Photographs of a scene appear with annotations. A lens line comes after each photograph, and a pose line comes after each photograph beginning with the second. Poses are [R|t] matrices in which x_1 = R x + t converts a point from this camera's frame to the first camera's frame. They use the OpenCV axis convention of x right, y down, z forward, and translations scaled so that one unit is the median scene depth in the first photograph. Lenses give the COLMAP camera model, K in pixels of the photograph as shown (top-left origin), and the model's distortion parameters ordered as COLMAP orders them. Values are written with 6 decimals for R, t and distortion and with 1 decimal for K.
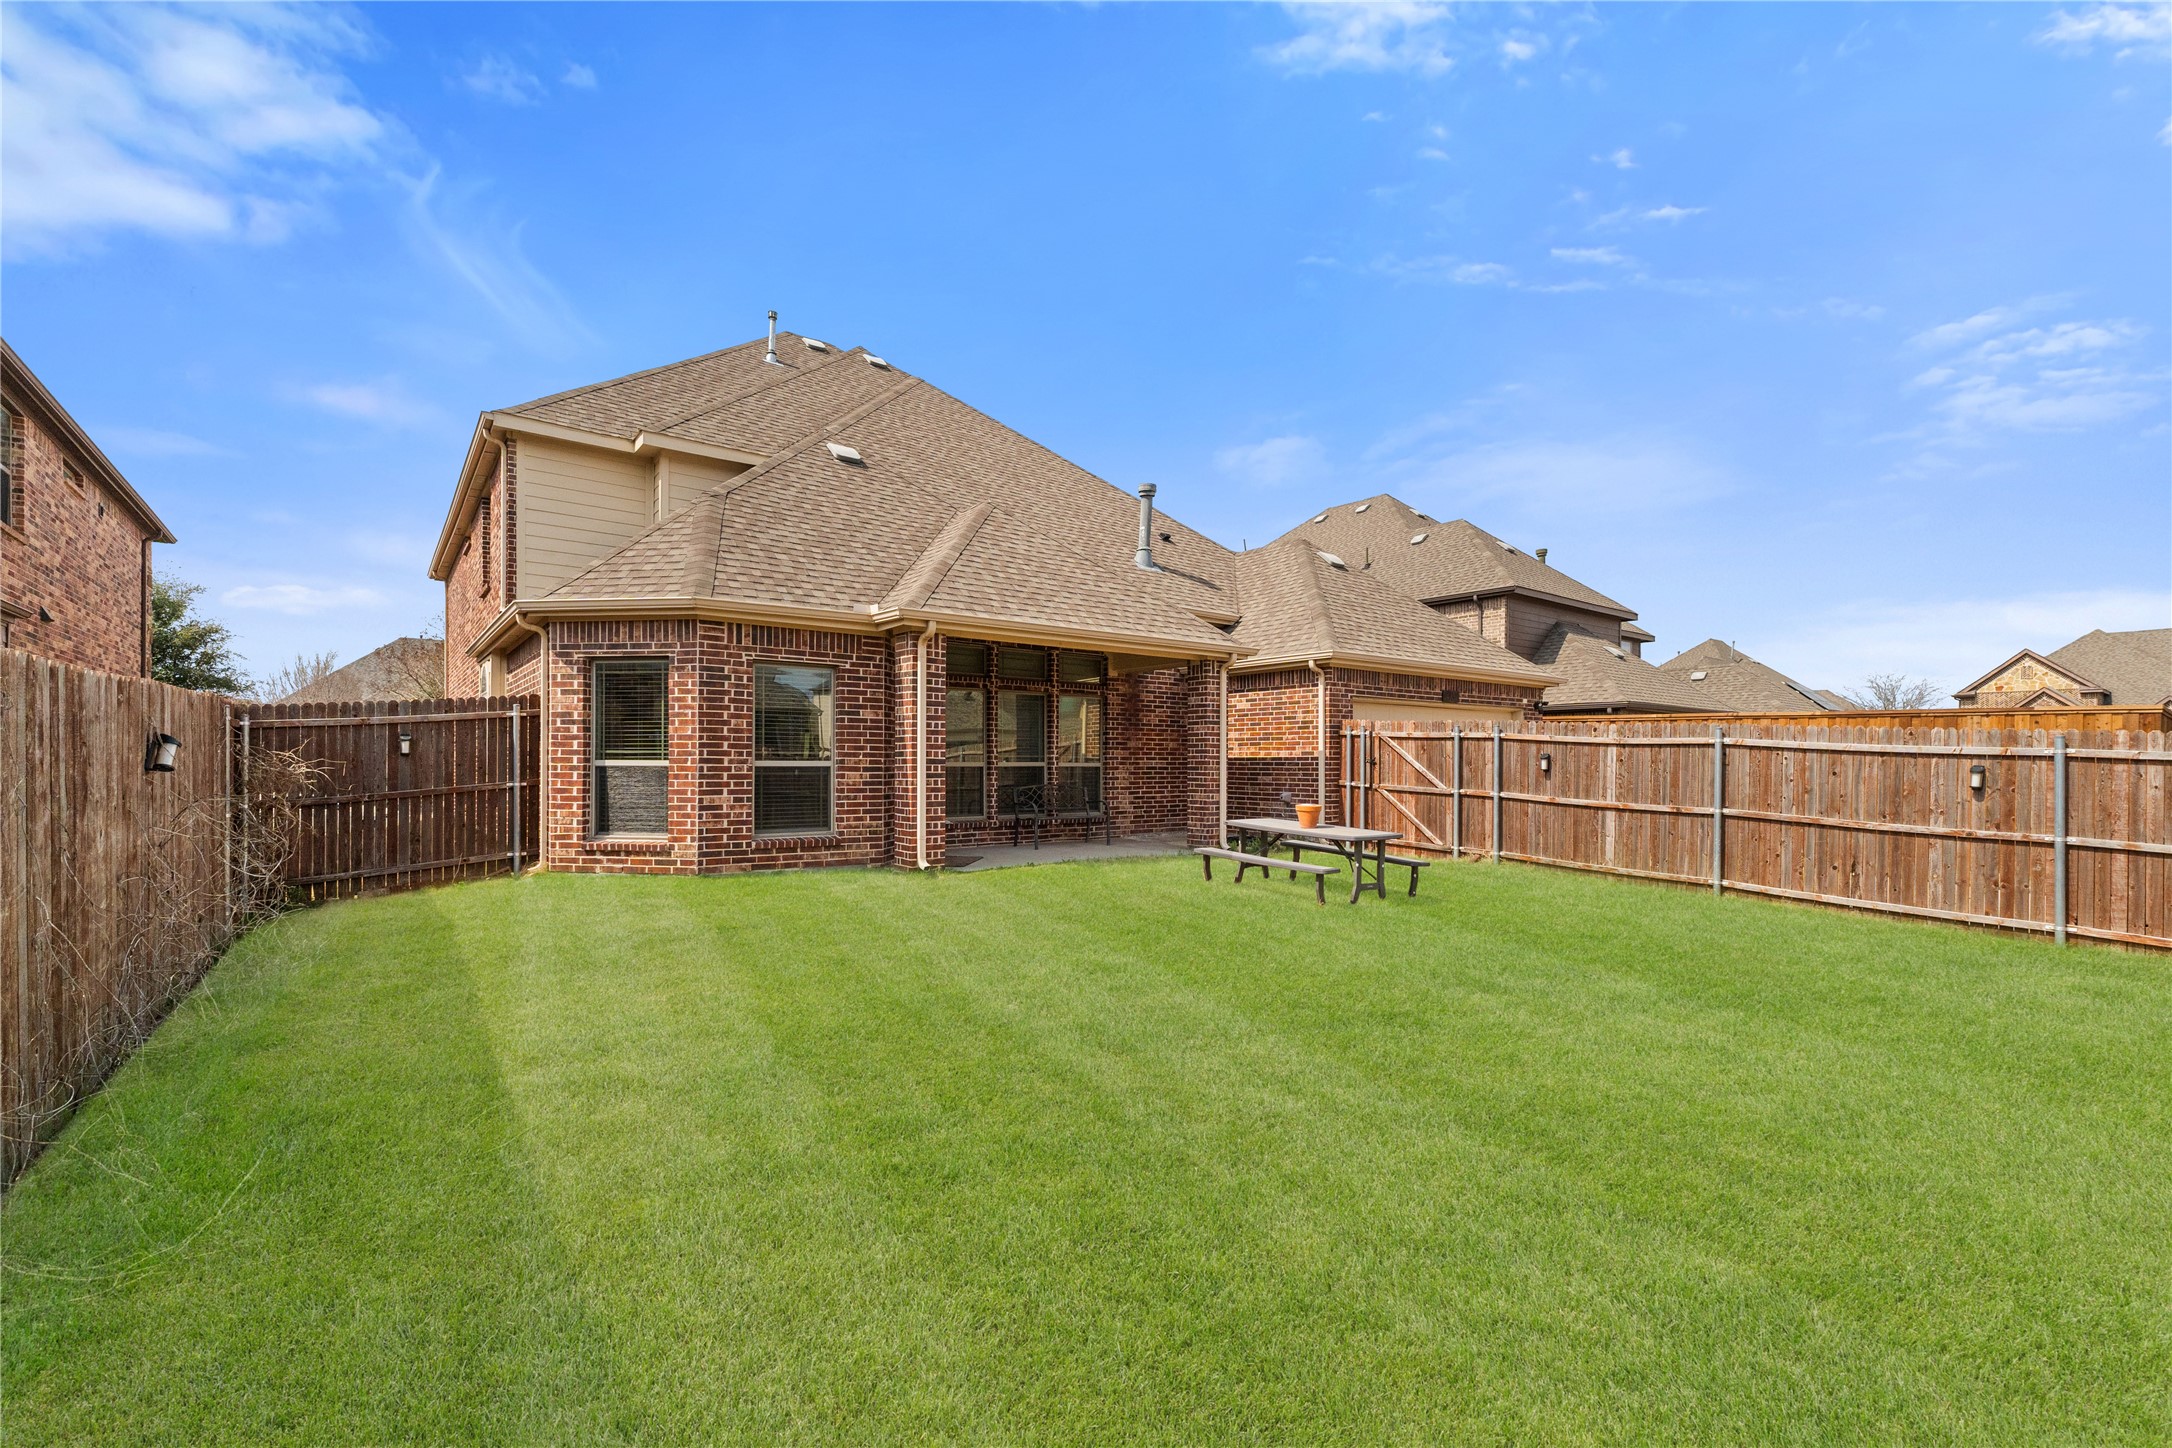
lens RADIAL K [[930.3, 0, 1100.0], [0, 930.3, 737.9], [0, 0, 1]] dist [0.017235, 0.000343]
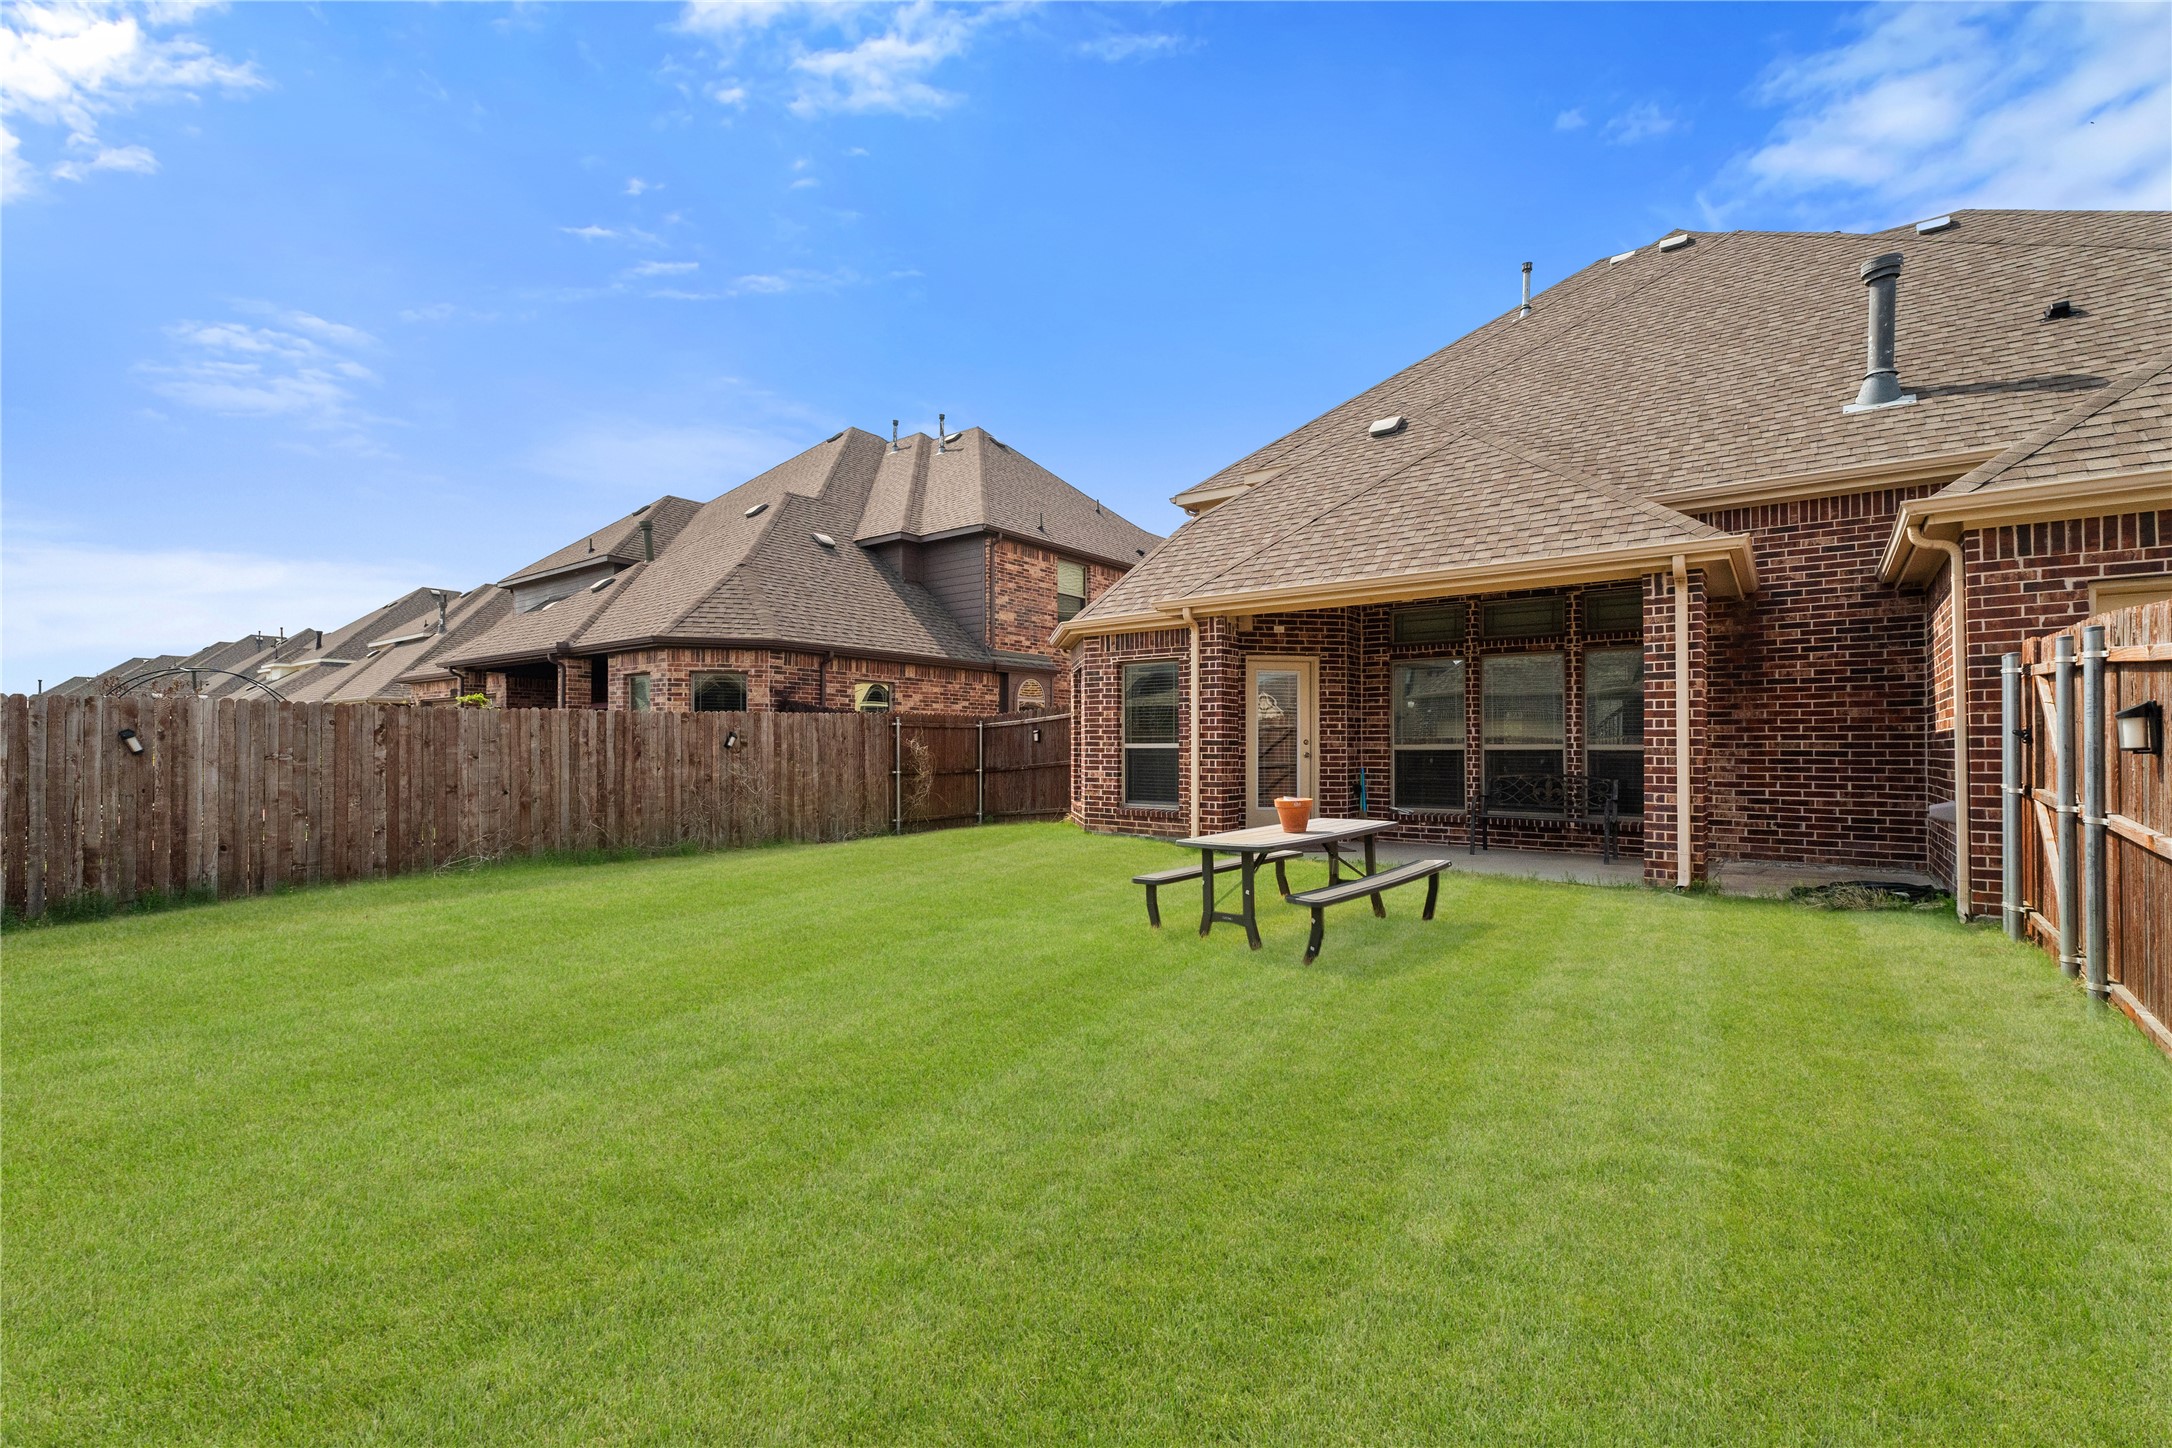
lens RADIAL K [[930.3, 0, 1100.0], [0, 930.3, 737.9], [0, 0, 1]] dist [0.017235, 0.000343]
pose [[0.256796, -0.015359, -0.966344, 0.776546], [0.023071, 0.999686, -0.009758, 0.027105], [0.966190, -0.019789, 0.257070, 0.621112]]
